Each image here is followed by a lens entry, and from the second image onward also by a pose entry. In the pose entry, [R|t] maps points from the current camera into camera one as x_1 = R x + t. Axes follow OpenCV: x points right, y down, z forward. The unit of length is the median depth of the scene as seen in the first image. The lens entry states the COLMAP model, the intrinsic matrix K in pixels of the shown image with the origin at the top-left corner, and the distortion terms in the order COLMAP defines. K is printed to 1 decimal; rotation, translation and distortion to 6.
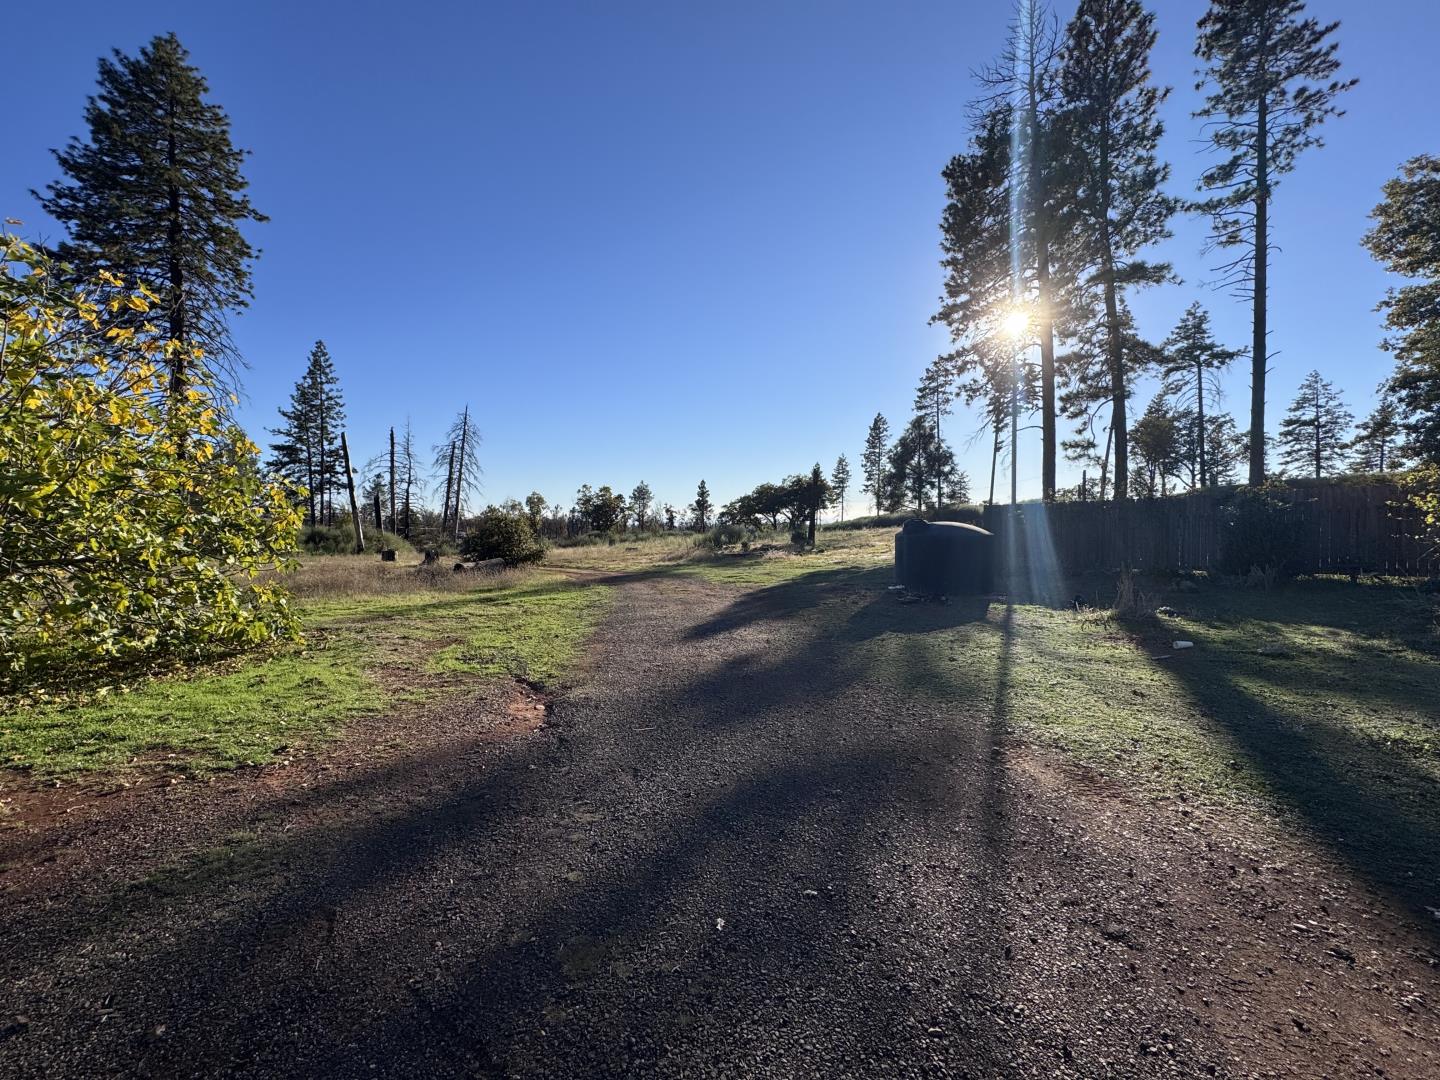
lens RADIAL K [[640.3, 0, 725.4], [0, 640.3, 546.2], [0, 0, 1]] dist [-0.004526, 0.001280]
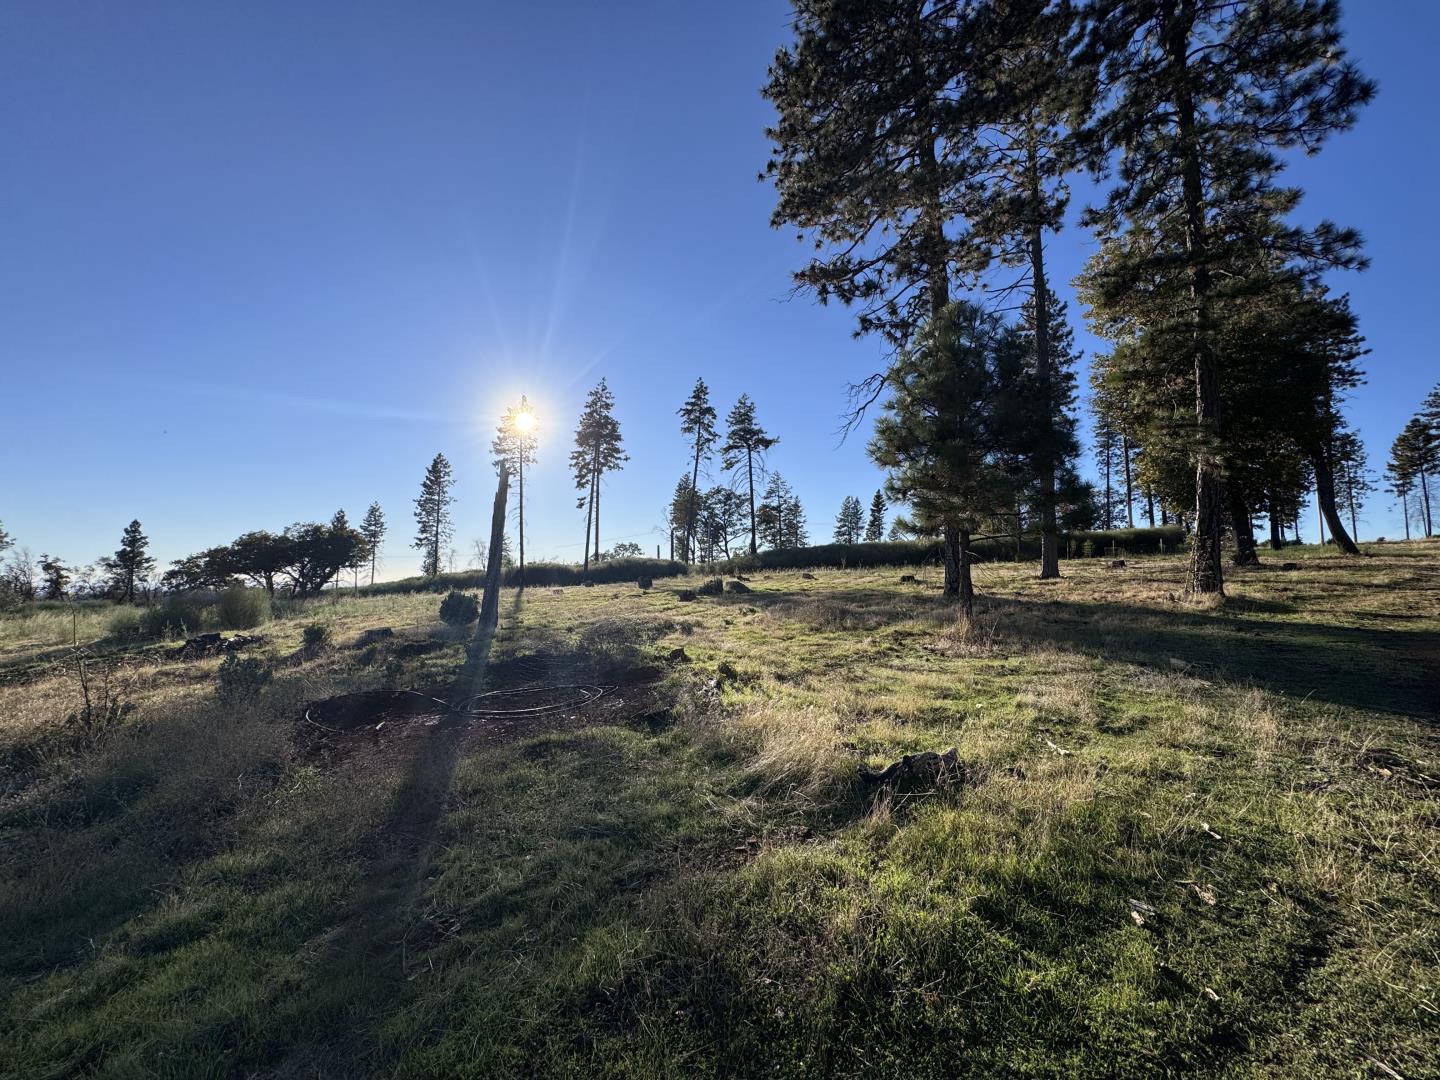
lens RADIAL K [[572.9, 0, 720.2], [0, 572.9, 545.8], [0, 0, 1]] dist [-0.002125, -0.000016]
pose [[0.715925, 0.040630, 0.696994, -0.013927], [0.034323, 0.995050, -0.093260, -0.003506], [-0.697333, 0.090690, 0.710987, 0.187969]]
